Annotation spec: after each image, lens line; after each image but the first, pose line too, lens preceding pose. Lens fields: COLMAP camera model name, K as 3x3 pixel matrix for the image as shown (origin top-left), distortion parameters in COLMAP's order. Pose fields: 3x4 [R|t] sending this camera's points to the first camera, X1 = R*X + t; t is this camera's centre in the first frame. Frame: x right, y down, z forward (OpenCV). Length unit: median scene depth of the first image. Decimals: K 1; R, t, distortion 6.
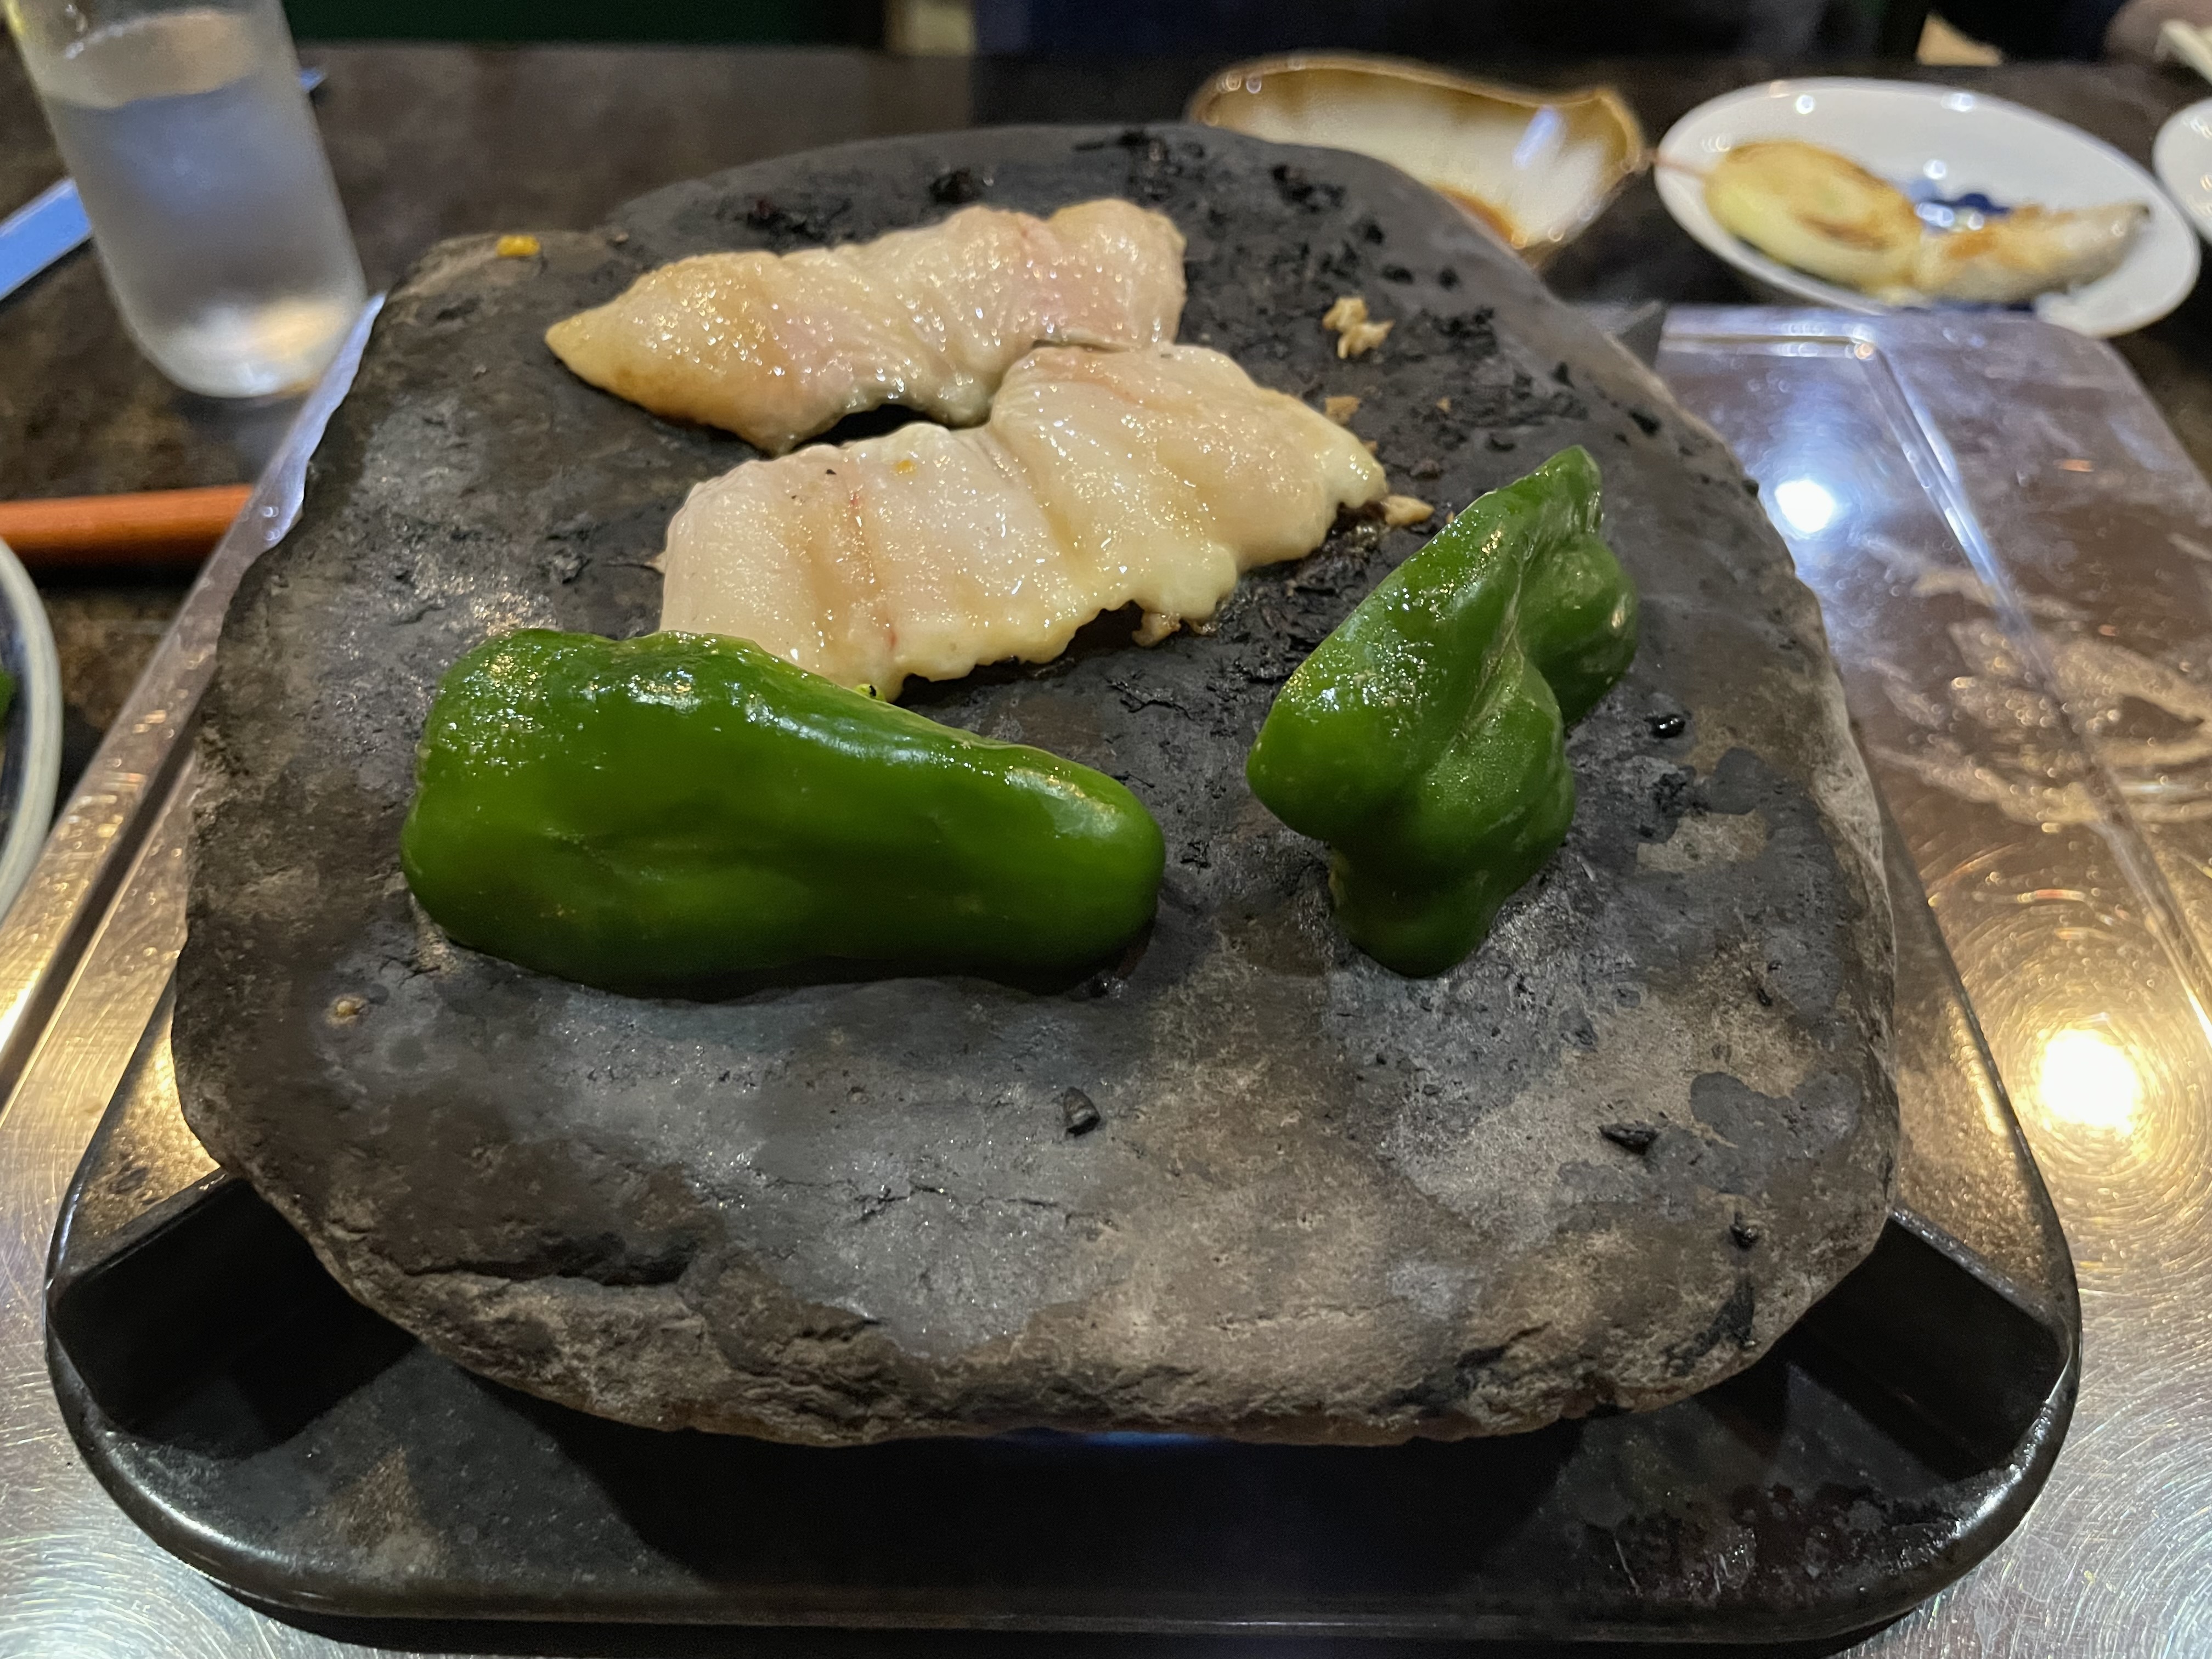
lens RADIAL K [[1672.4, 0, 1138.6], [0, 1672.4, 828.6], [0, 0, 1]] dist [0.063457, -0.110457]
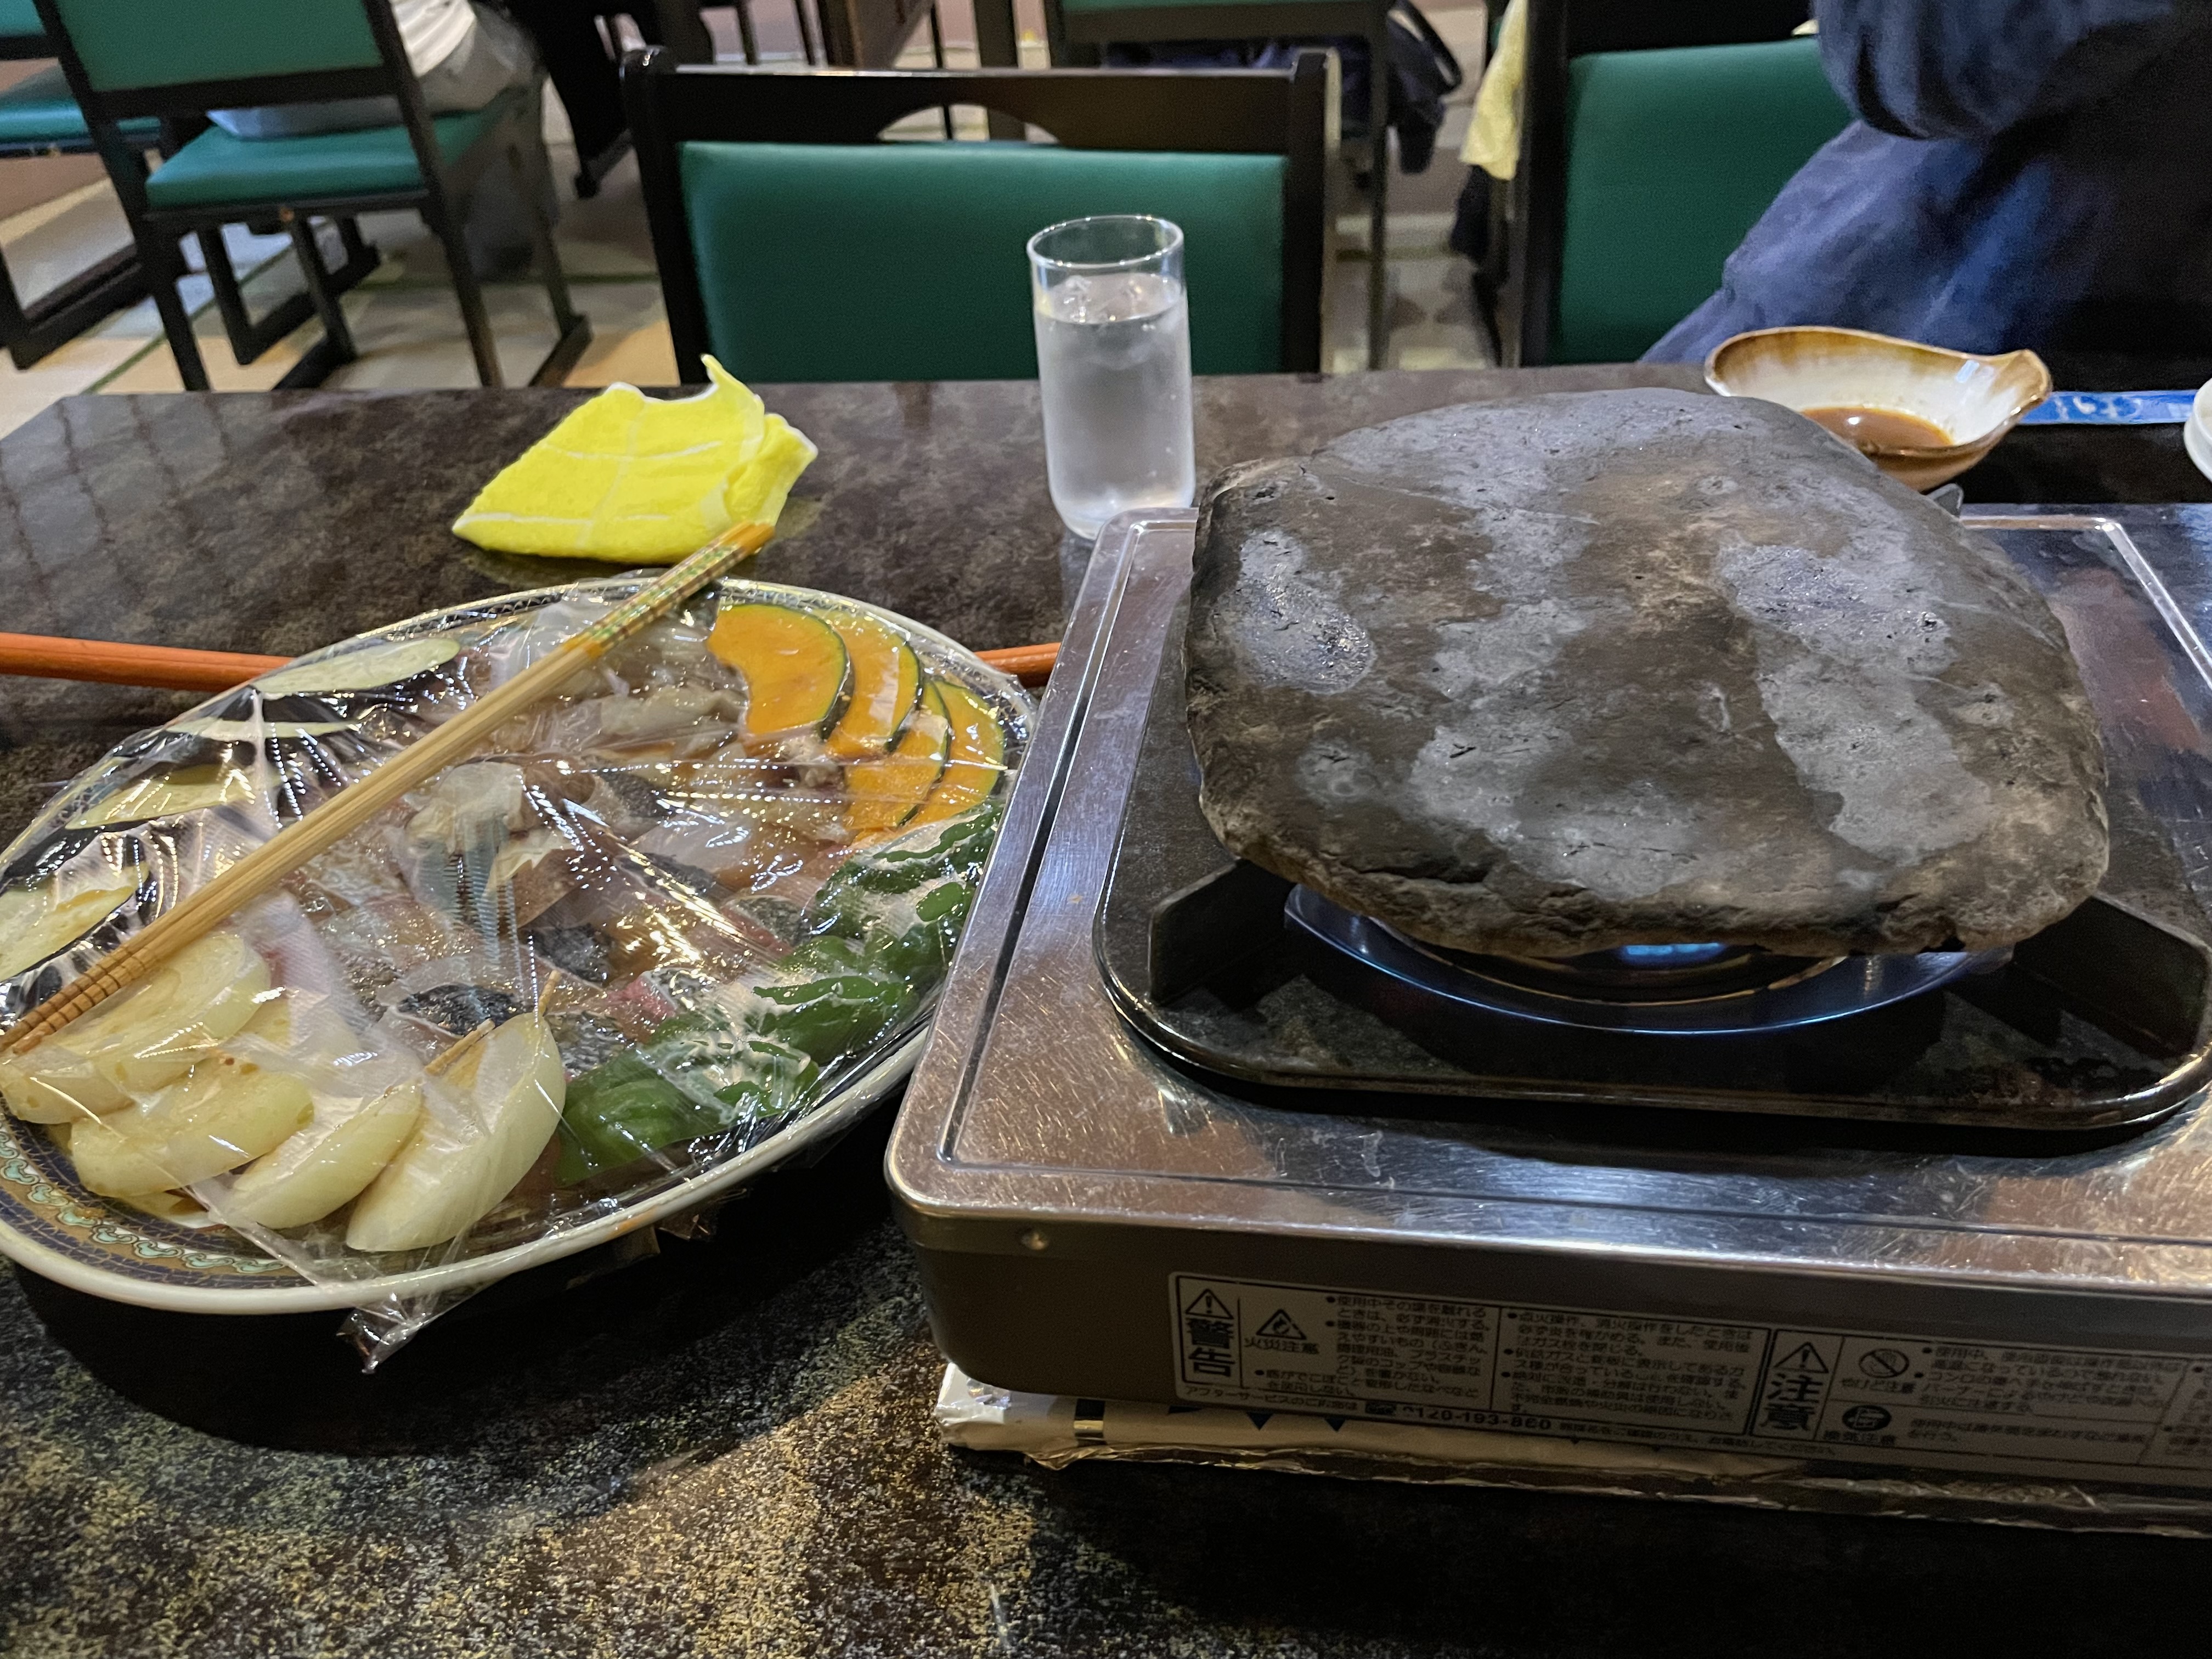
lens RADIAL K [[1672.4, 0, 1156.6], [0, 1672.4, 852.4], [0, 0, 1]] dist [0.063457, -0.110457]
pose [[0.988263, 0.007433, -0.152579, -0.354955], [-0.032507, 0.986172, -0.162505, 0.585043], [0.149261, 0.165557, 0.974839, -1.127947]]
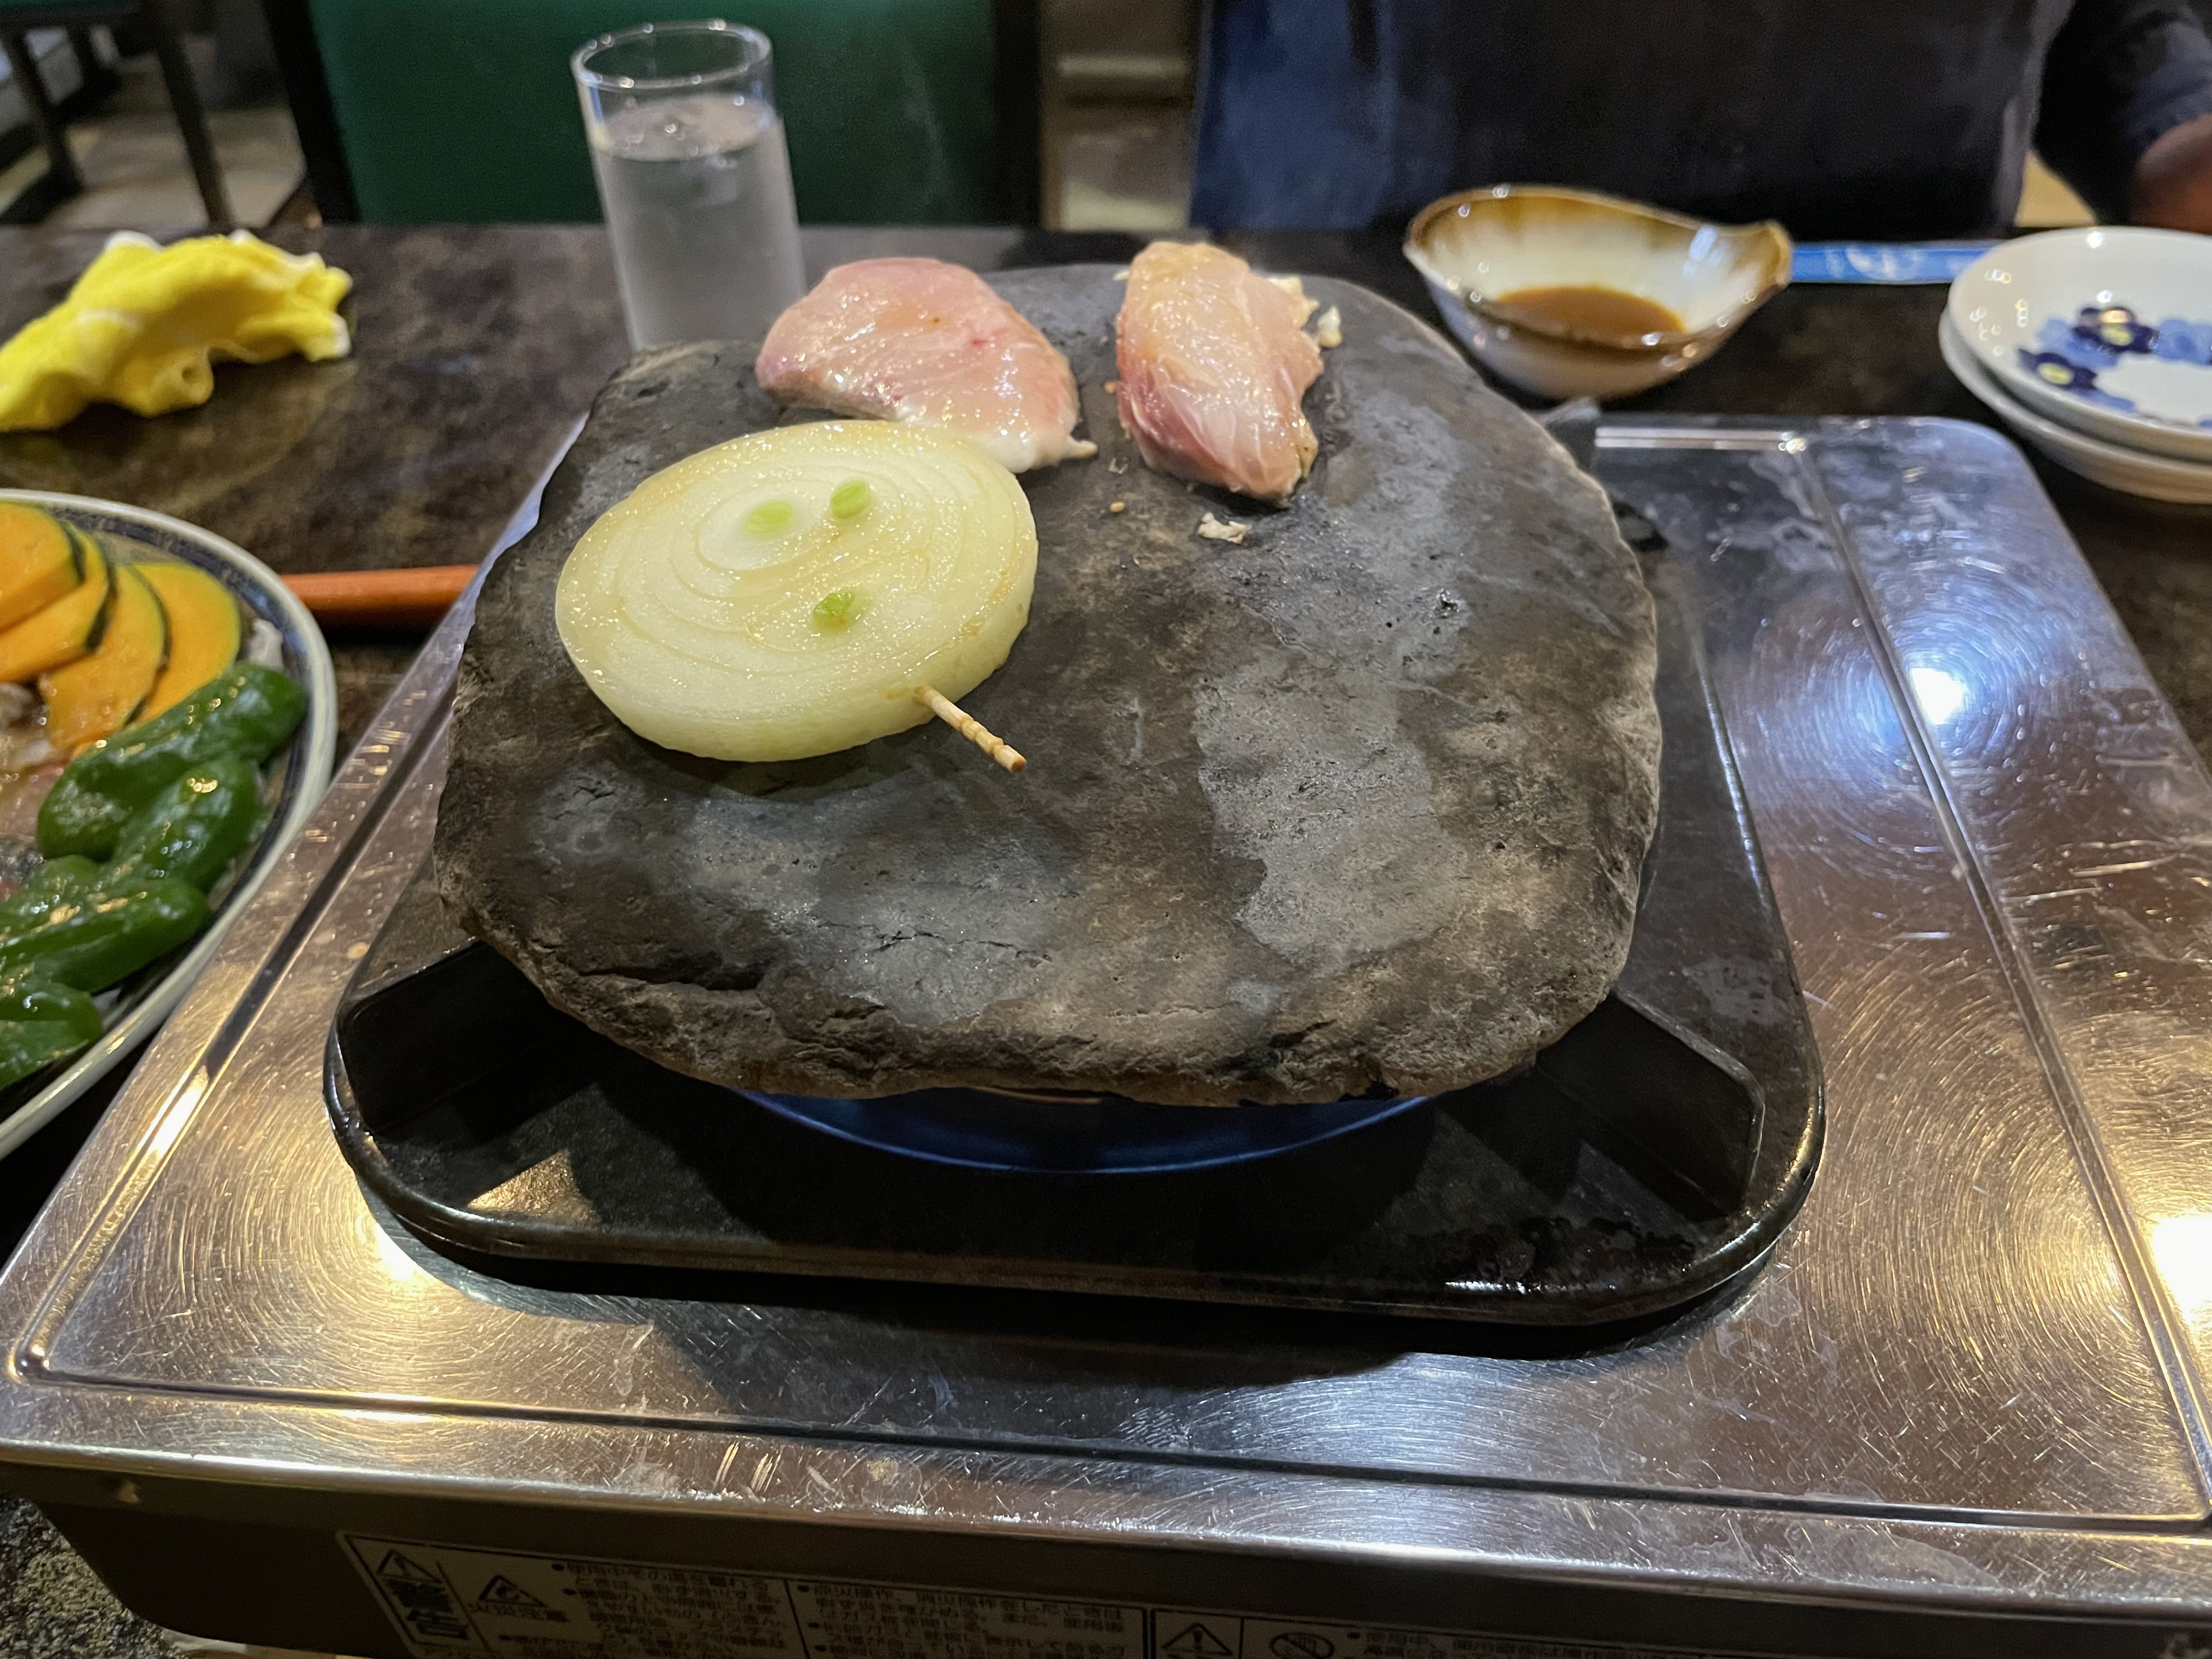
lens RADIAL K [[1672.4, 0, 1165.2], [0, 1672.4, 836.2], [0, 0, 1]] dist [0.063457, -0.110457]
pose [[0.996161, 0.019374, -0.085374, 0.207434], [-0.027310, 0.995311, -0.092789, 0.260528], [0.083176, 0.094764, 0.992019, -0.448151]]
